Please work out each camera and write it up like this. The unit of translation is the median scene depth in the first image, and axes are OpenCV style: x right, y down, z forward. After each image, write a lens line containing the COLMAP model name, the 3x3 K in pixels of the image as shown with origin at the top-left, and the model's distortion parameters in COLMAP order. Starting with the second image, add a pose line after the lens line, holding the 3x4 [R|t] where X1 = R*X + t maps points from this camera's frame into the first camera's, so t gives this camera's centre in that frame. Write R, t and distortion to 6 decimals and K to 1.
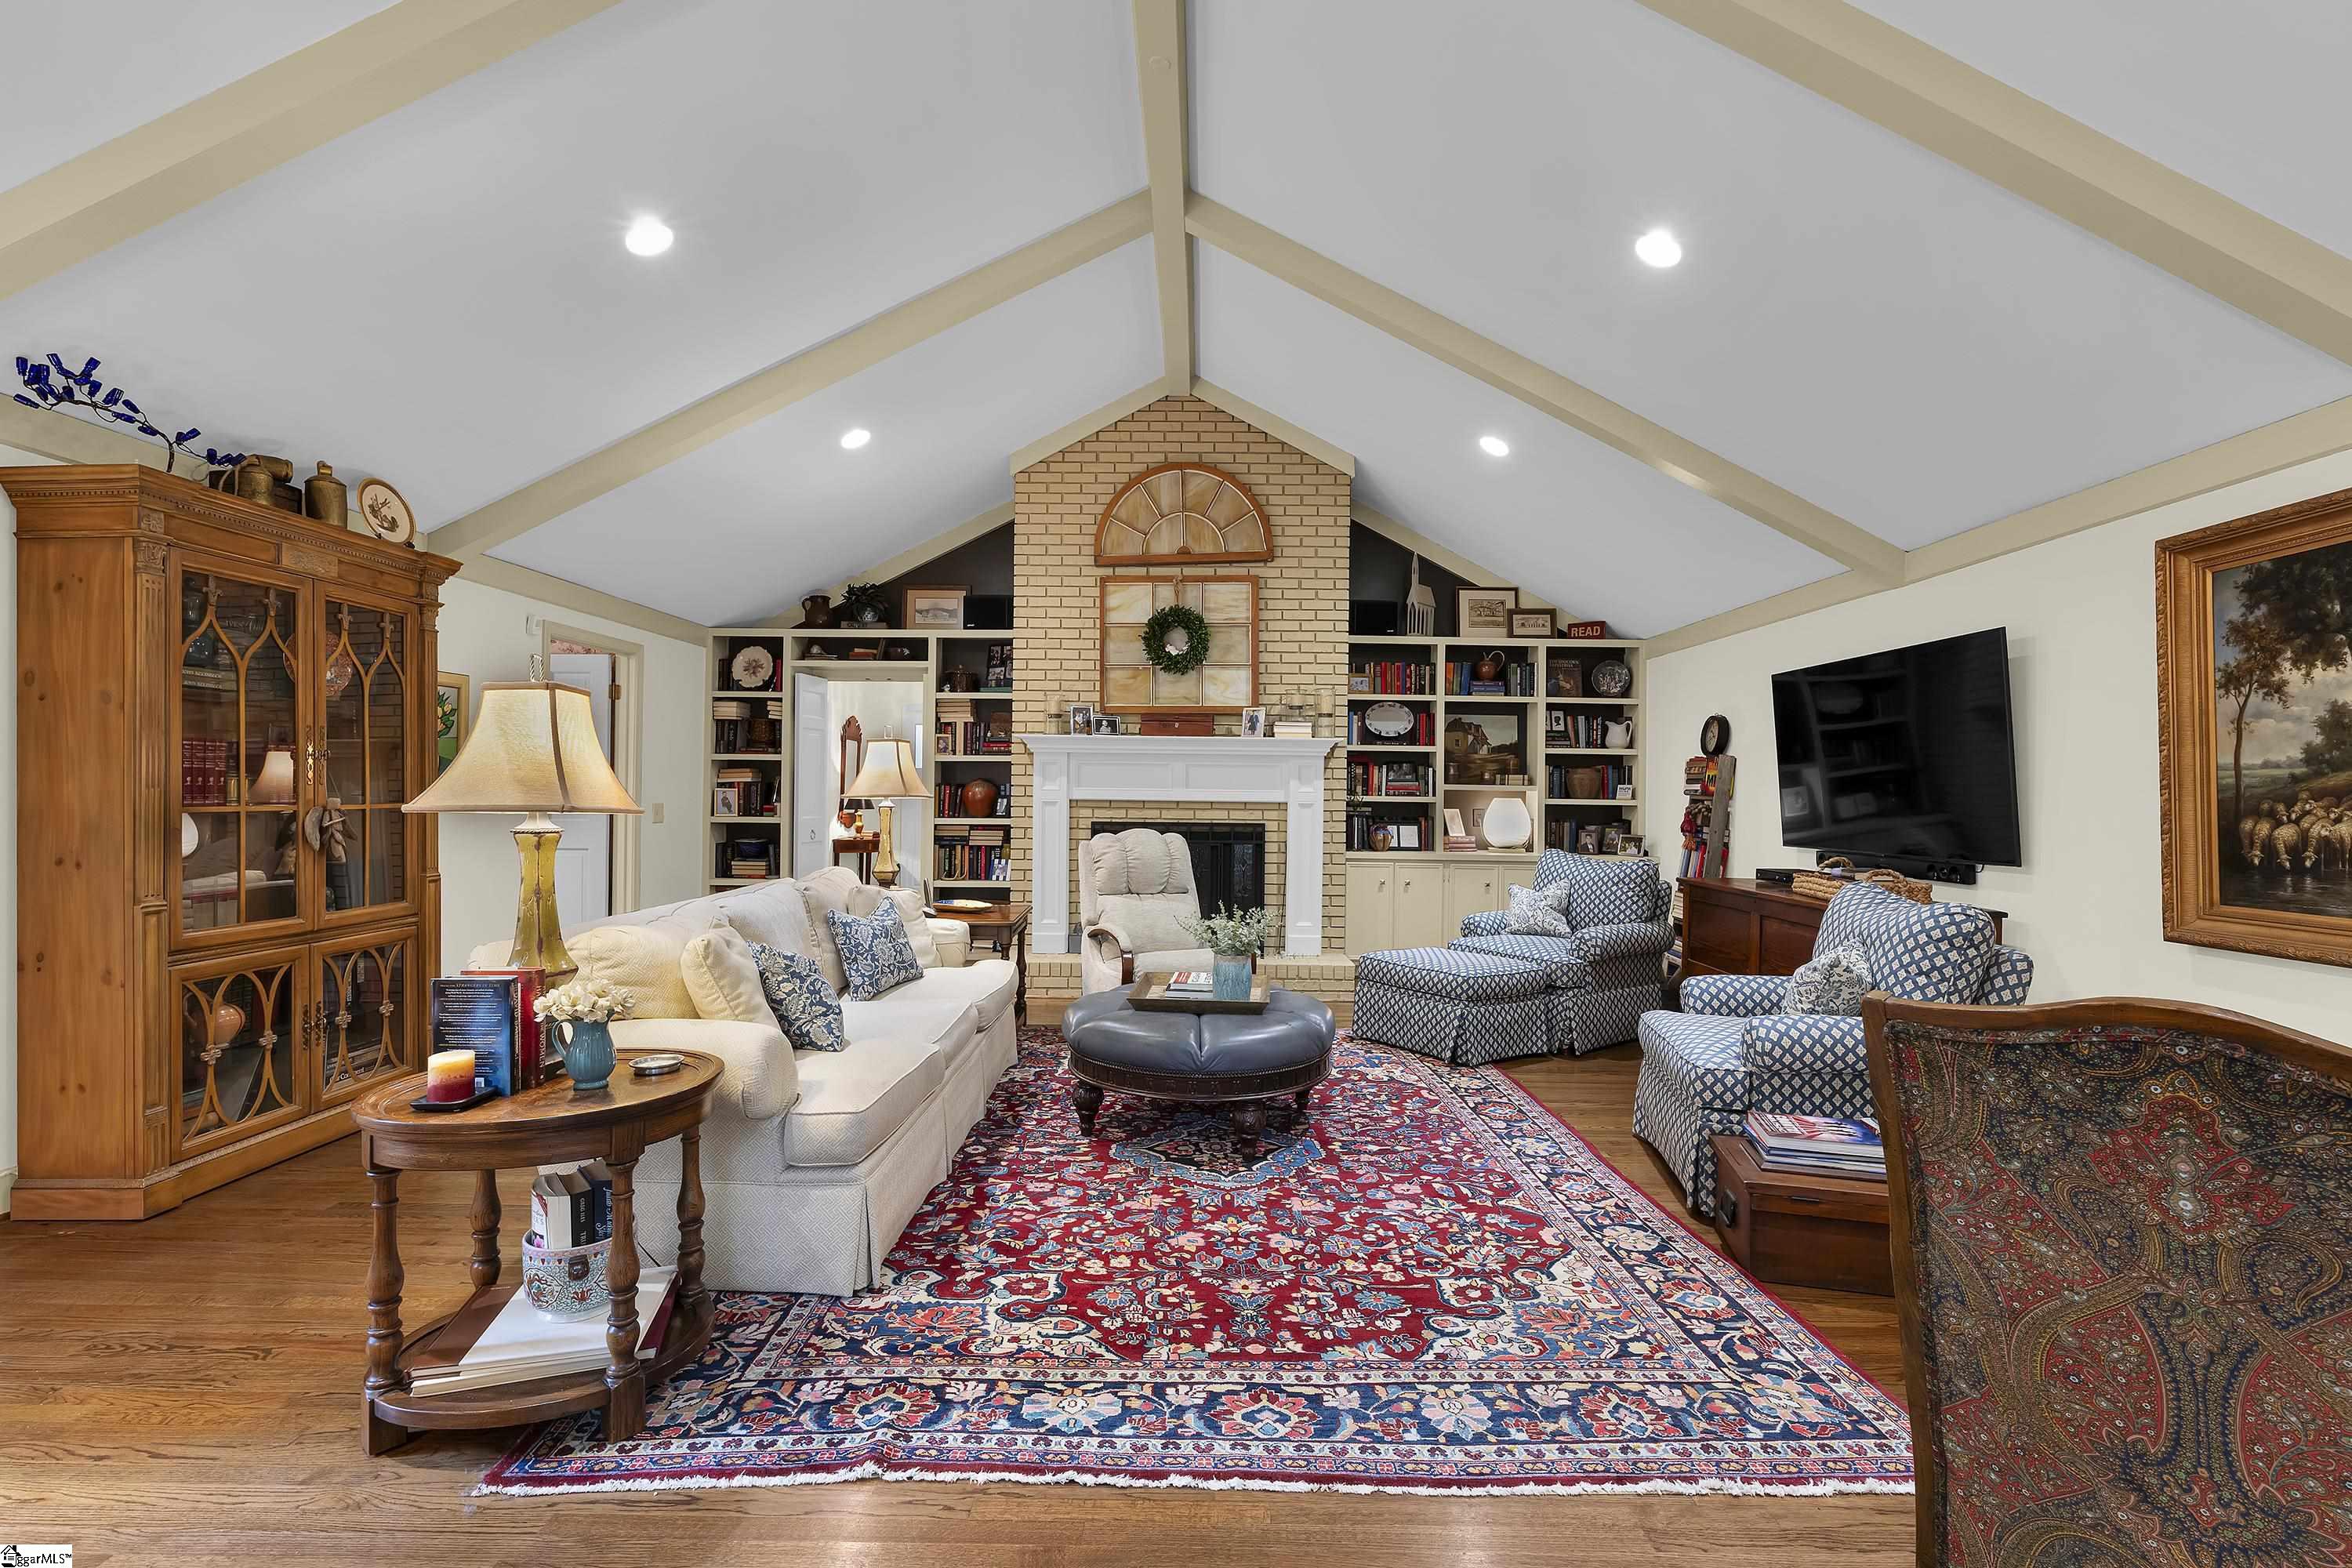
lens RADIAL K [[1024.0, 0, 1190.6], [0, 1024.0, 783.9], [0, 0, 1]] dist [-0.003273, -0.000138]
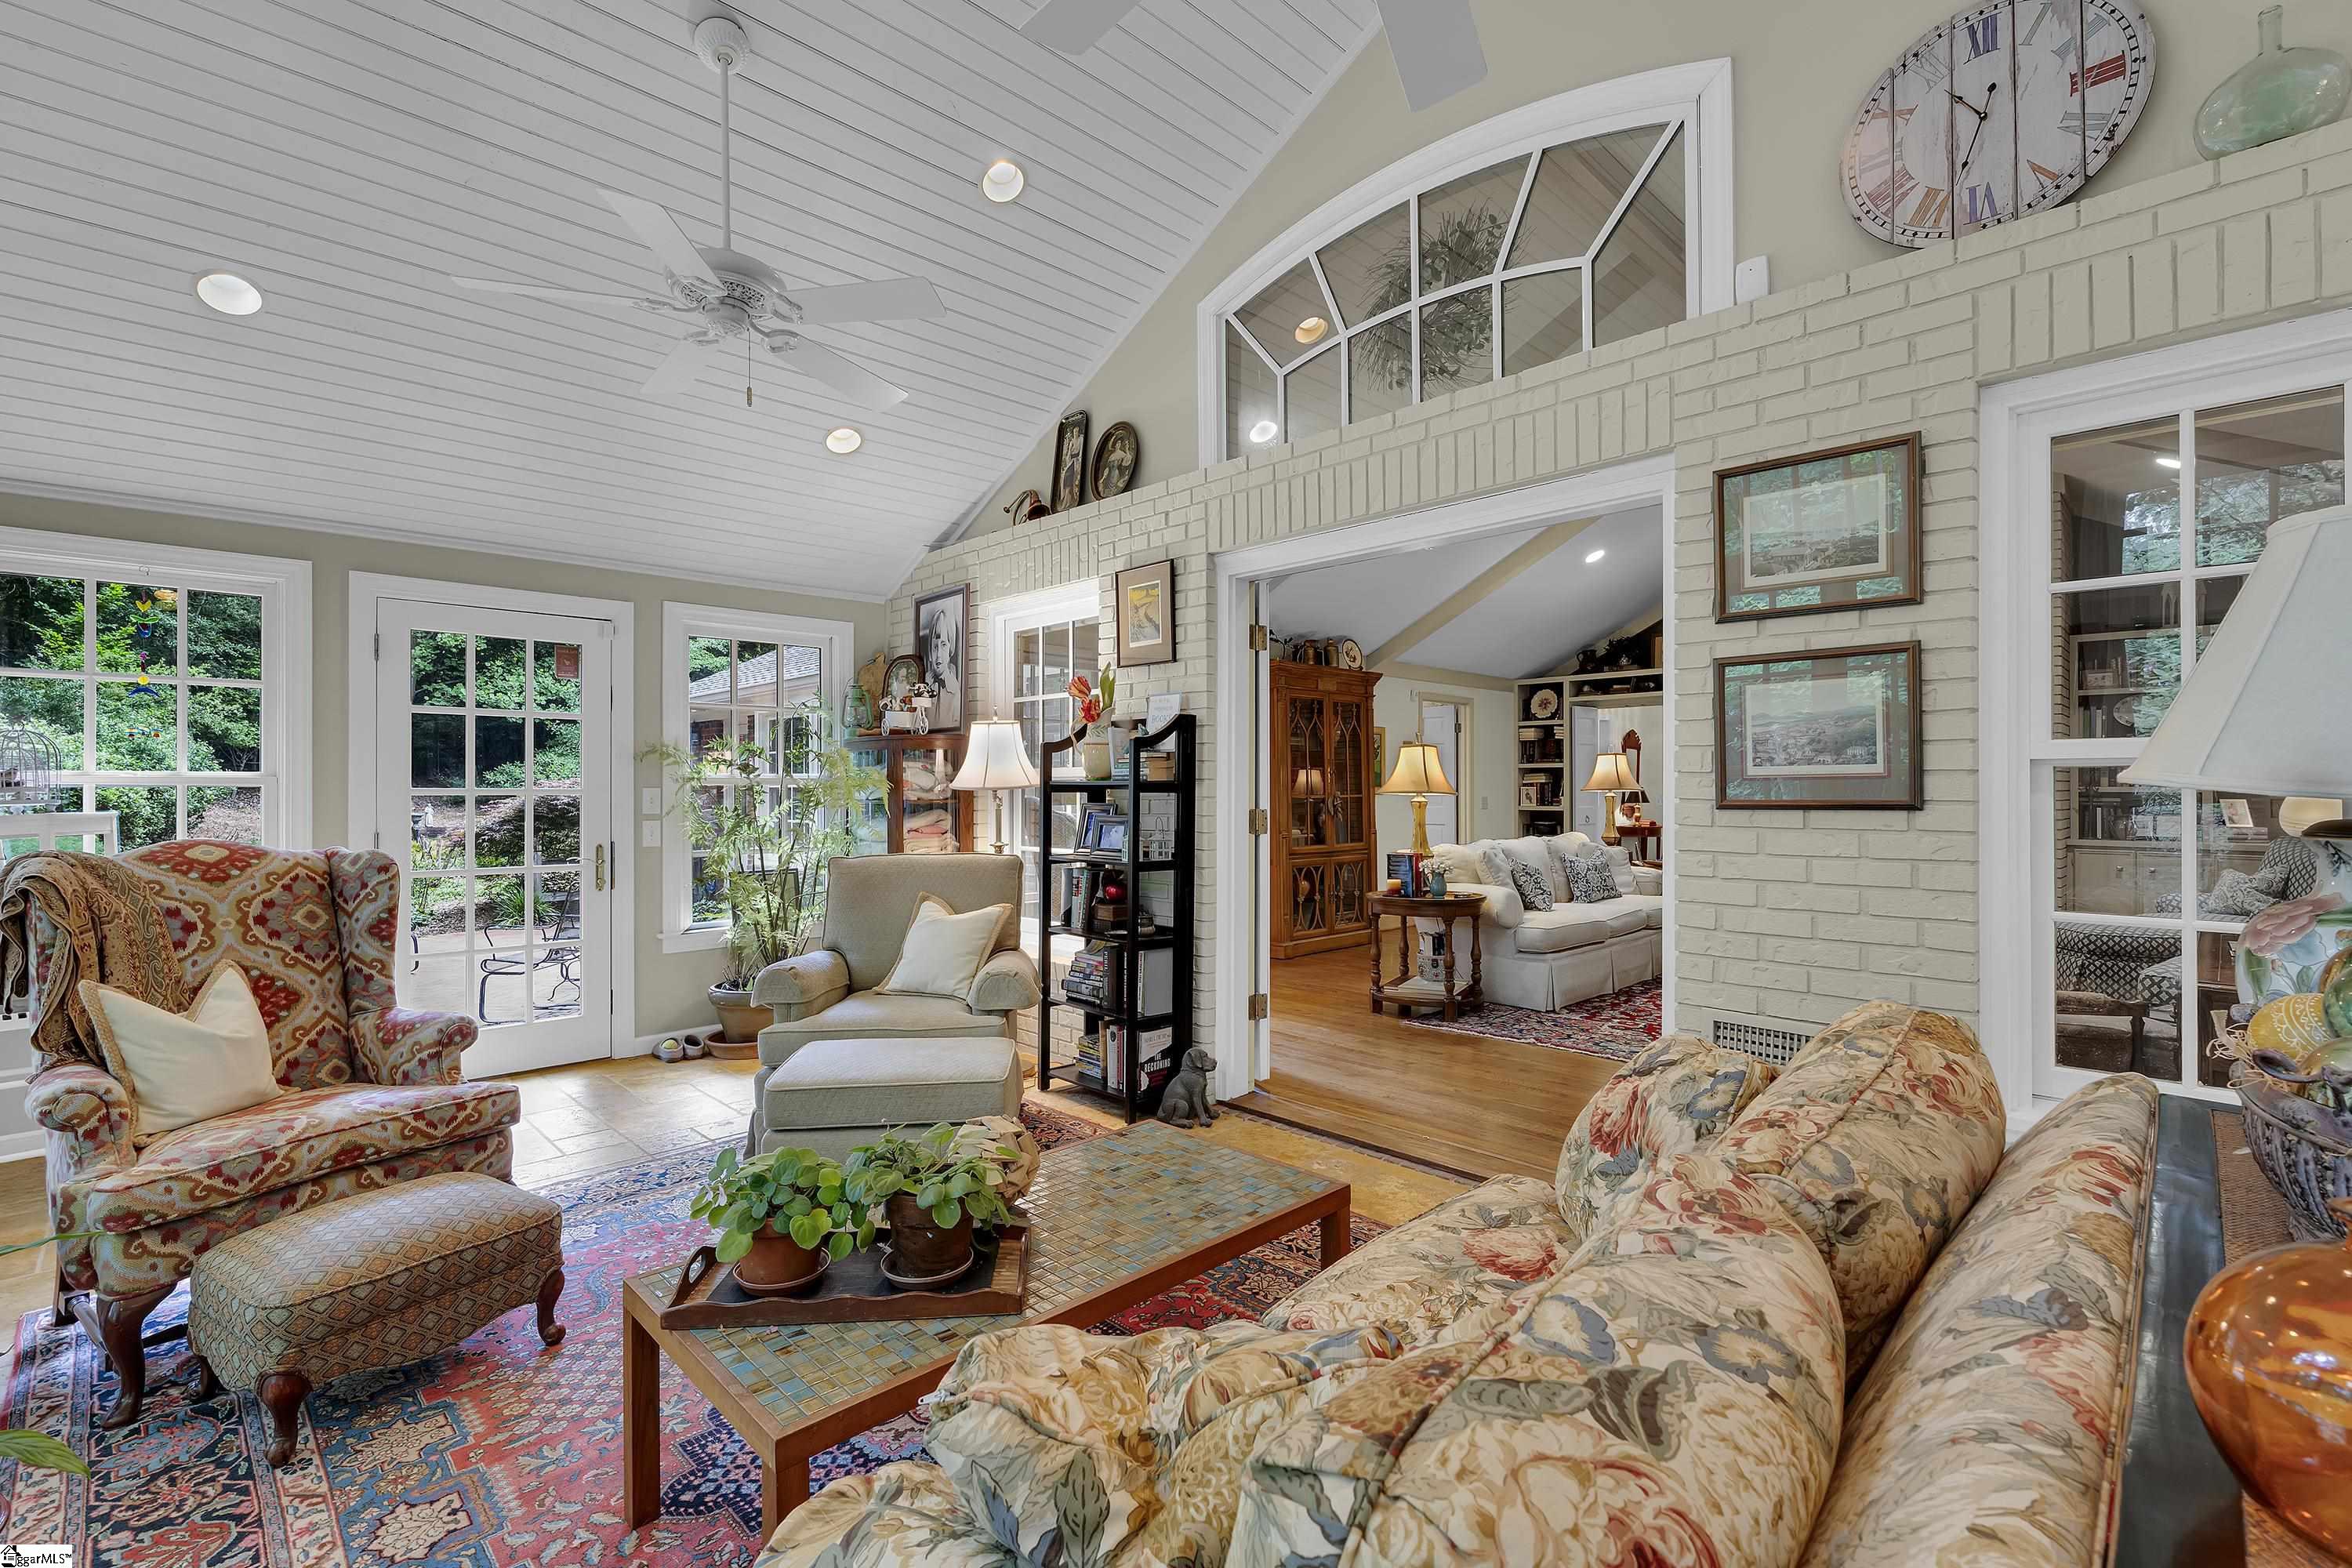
lens RADIAL K [[1024.0, 0, 1174.4], [0, 1024.0, 783.9], [0, 0, 1]] dist [-0.003273, -0.000138]
pose [[0.696628, -0.013716, -0.717302, 0.435759], [0.012556, 0.999897, -0.006926, 0.006720], [0.717323, -0.004181, 0.696728, -0.690258]]
